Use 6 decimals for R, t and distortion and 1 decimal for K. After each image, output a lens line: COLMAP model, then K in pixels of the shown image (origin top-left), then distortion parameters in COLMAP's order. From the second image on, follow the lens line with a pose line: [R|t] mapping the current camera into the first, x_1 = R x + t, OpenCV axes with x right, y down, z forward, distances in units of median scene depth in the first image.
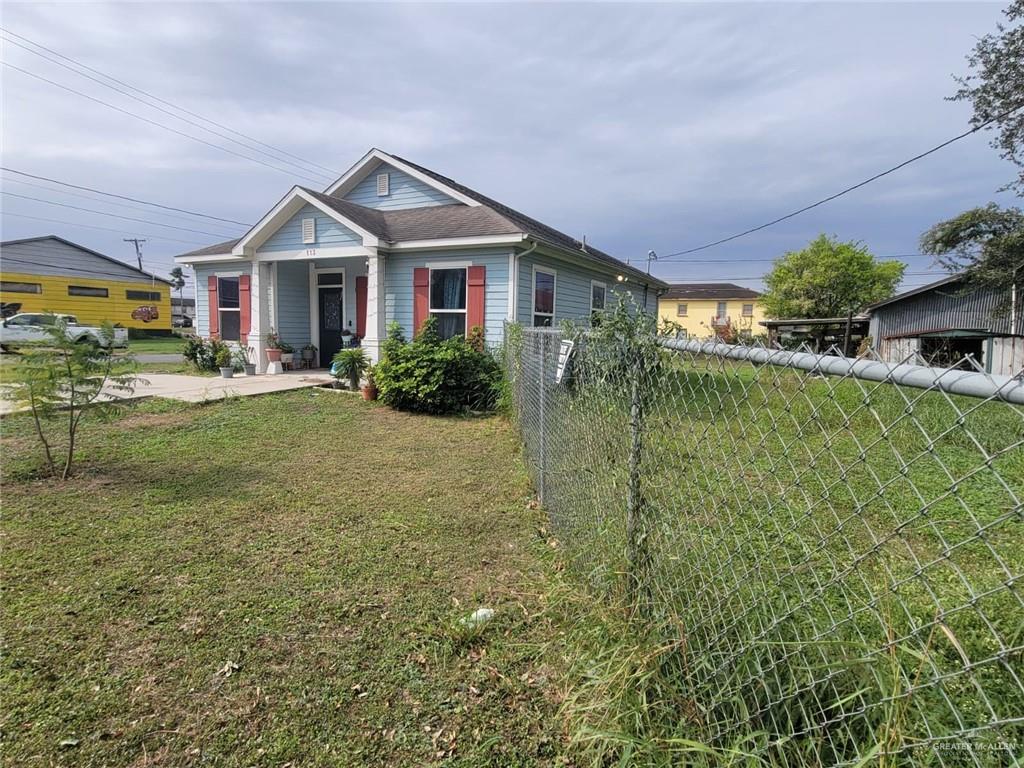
lens RADIAL K [[550.3, 0, 512.0], [0, 550.3, 384.0], [0, 0, 1]] dist [-0.005598, -0.001525]
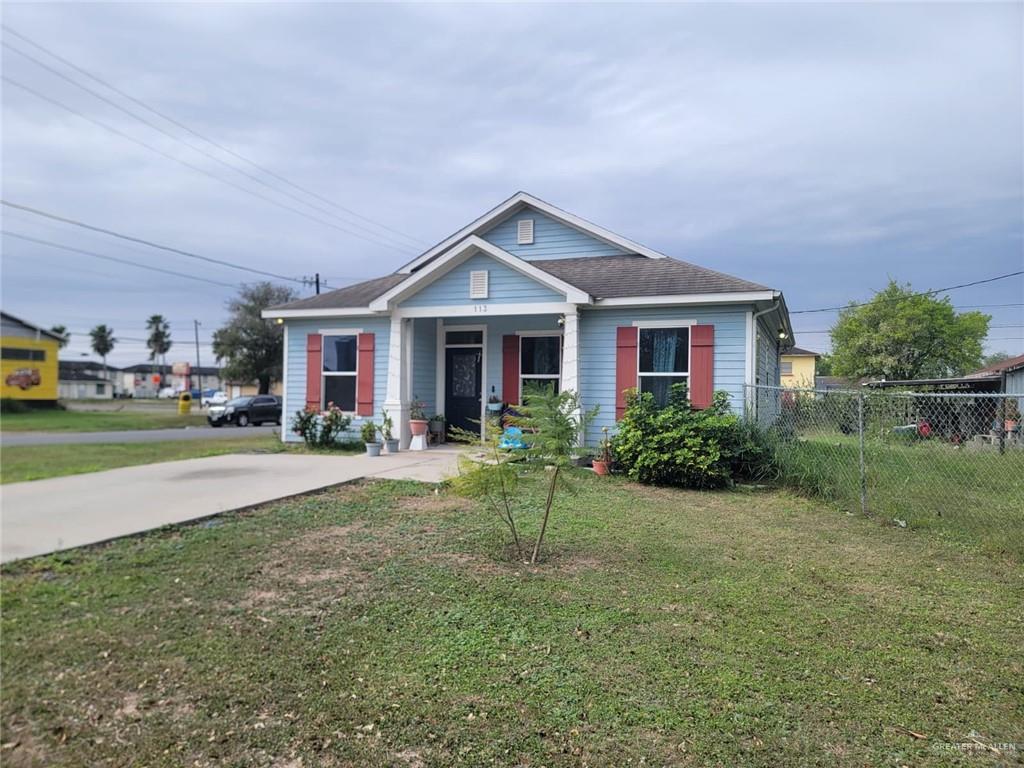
lens RADIAL K [[715.6, 0, 512.0], [0, 715.6, 384.0], [0, 0, 1]] dist [0.005529, -0.004783]
pose [[0.993685, -0.009063, 0.111836, -0.283287], [0.021630, 0.993509, -0.111675, 0.004412], [-0.110098, 0.113389, 0.987432, -0.069739]]
